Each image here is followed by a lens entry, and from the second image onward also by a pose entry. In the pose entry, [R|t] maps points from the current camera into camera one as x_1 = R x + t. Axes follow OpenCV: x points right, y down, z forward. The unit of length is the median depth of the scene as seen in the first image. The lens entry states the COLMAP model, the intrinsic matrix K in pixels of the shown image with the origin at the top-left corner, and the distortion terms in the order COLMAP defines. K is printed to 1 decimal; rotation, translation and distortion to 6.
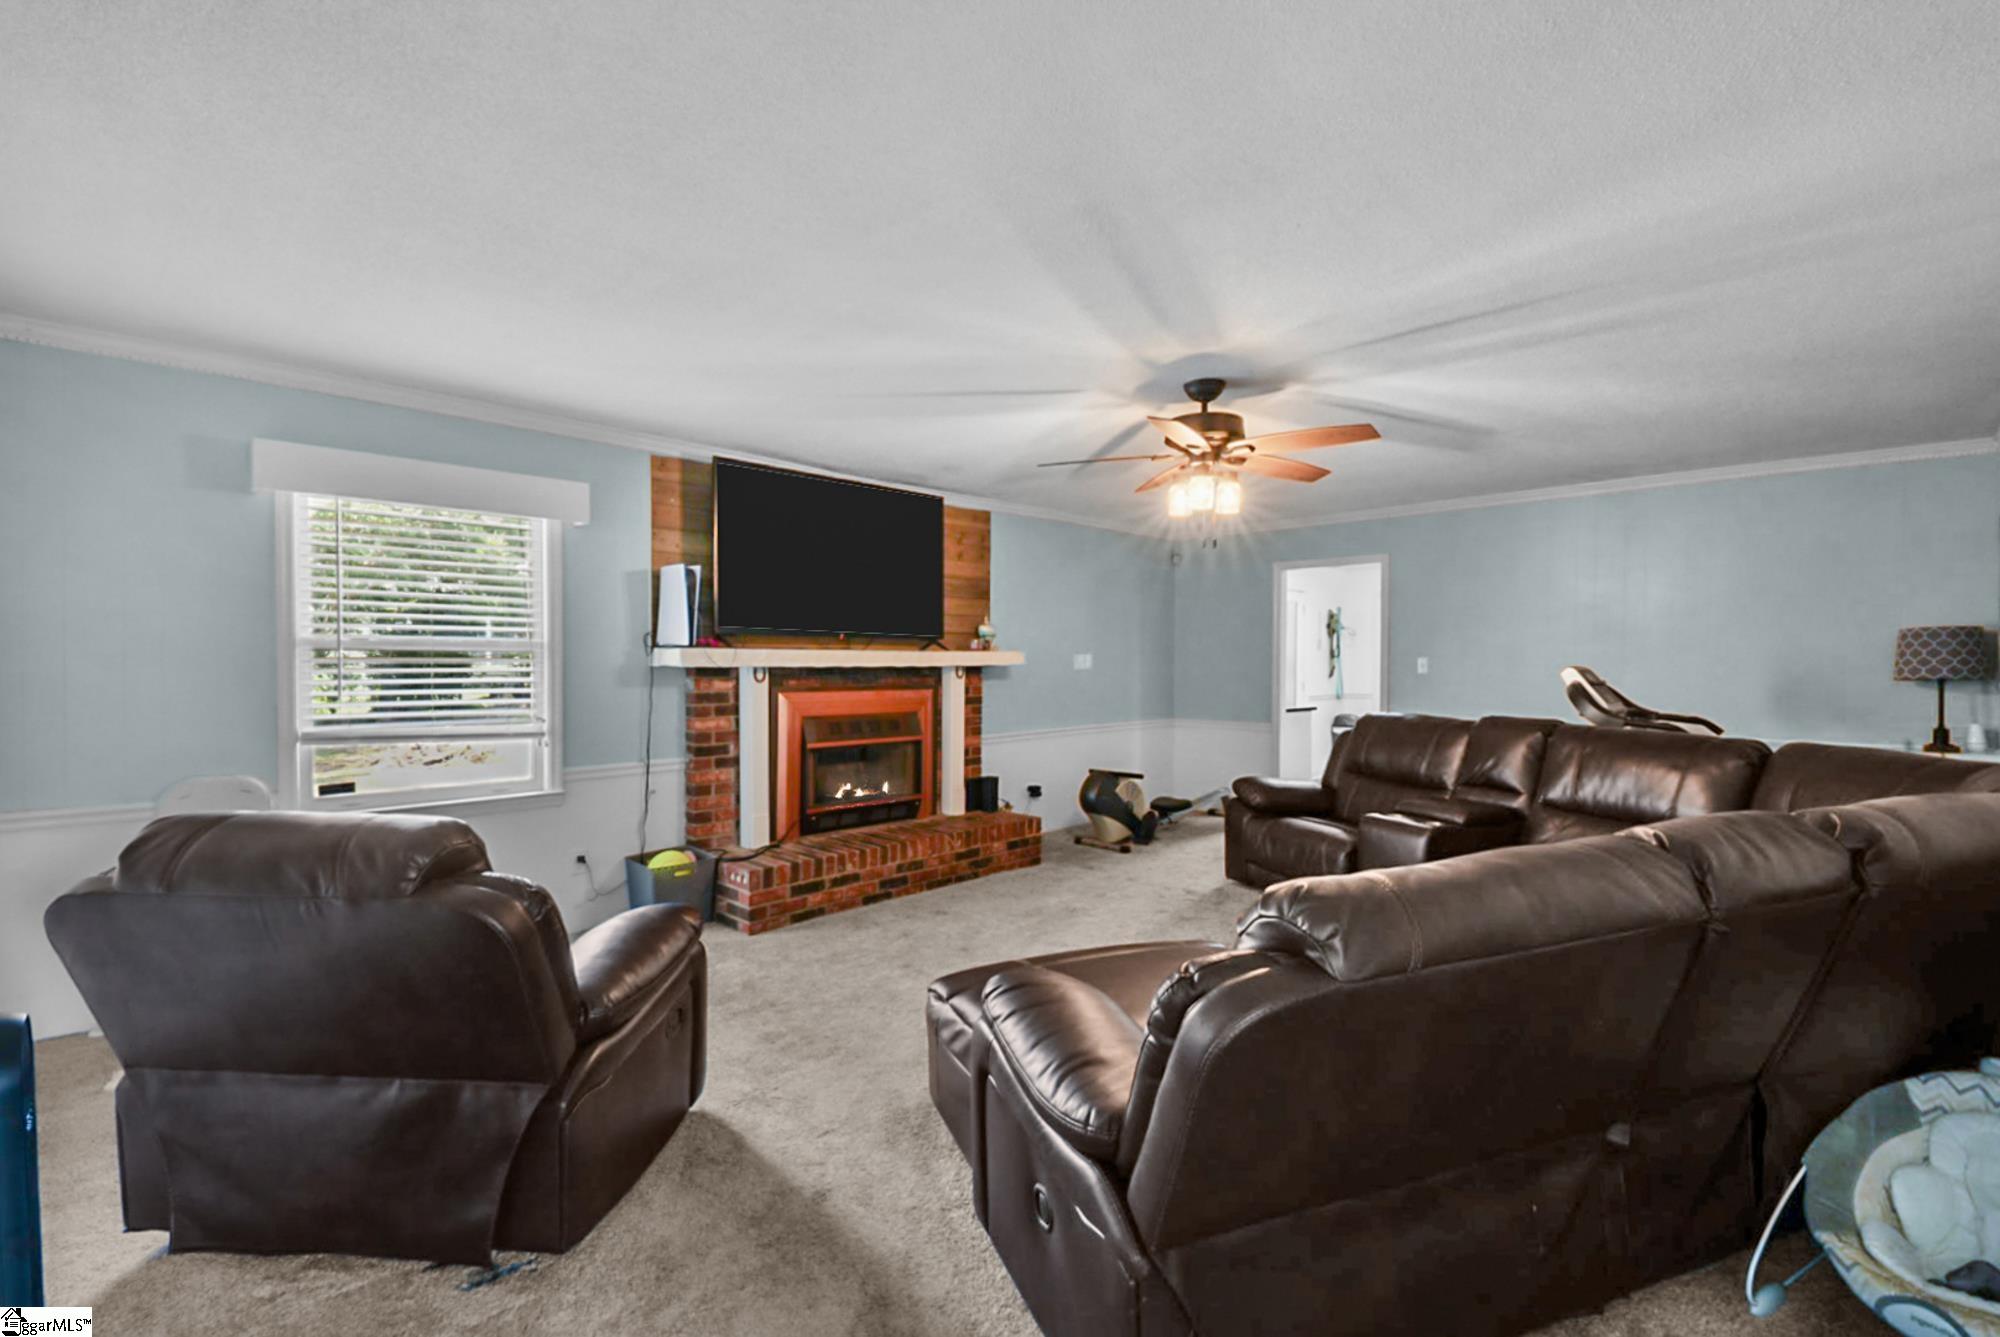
lens RADIAL K [[895.2, 0, 989.9], [0, 895.2, 671.7], [0, 0, 1]] dist [0.039722, -0.021194]
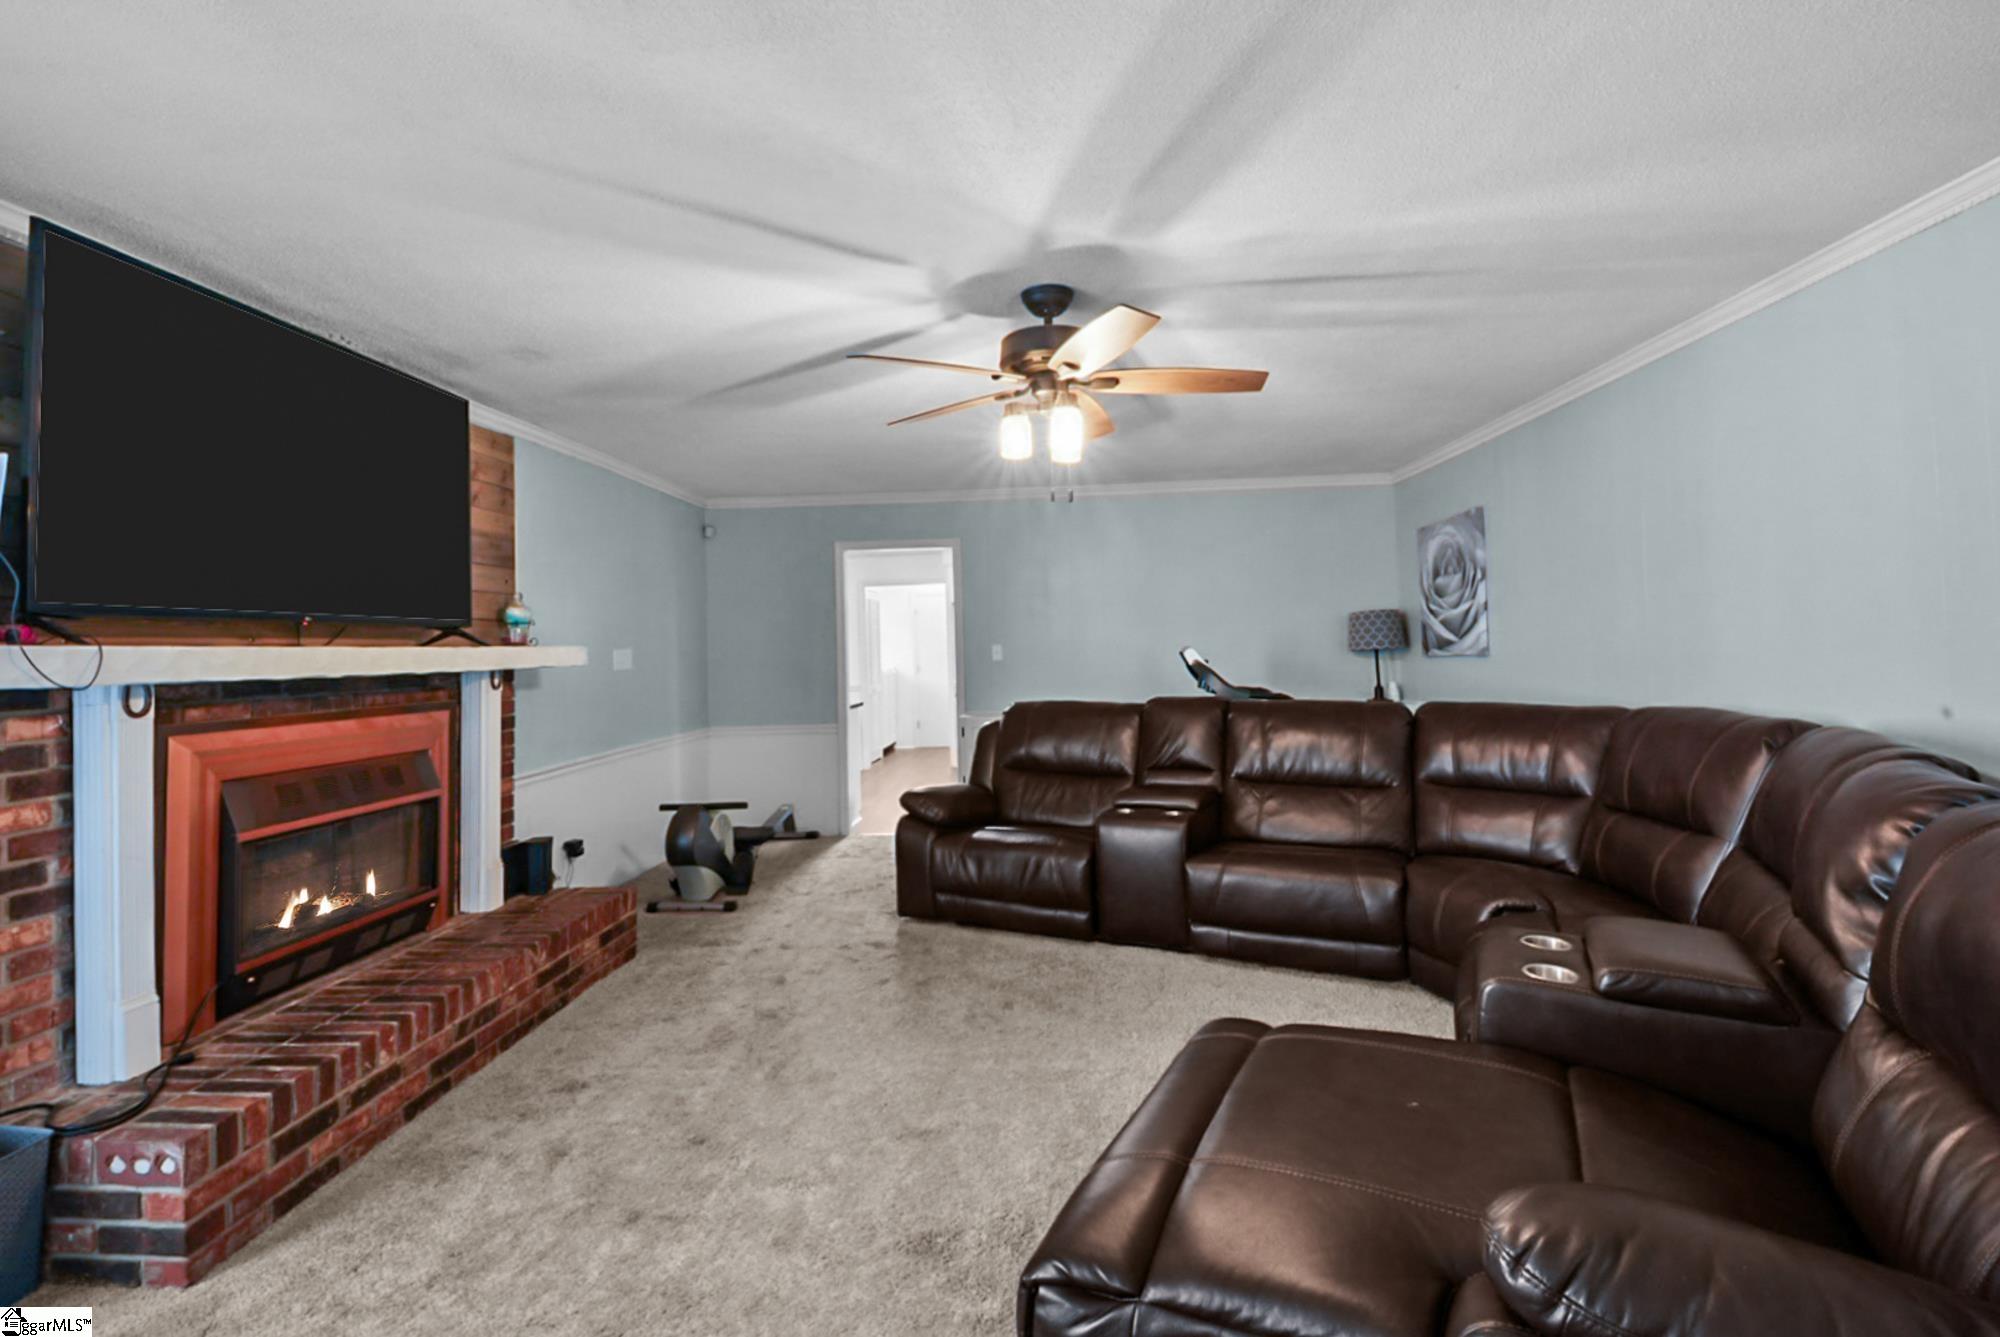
lens RADIAL K [[915.1, 0, 1006.1], [0, 915.1, 617.6], [0, 0, 1]] dist [0.057222, -0.030074]
pose [[0.750168, 0.000869, 0.661247, -0.235140], [0.036207, 0.998445, -0.042387, -0.002927], [-0.660256, 0.055739, 0.748970, 0.319206]]
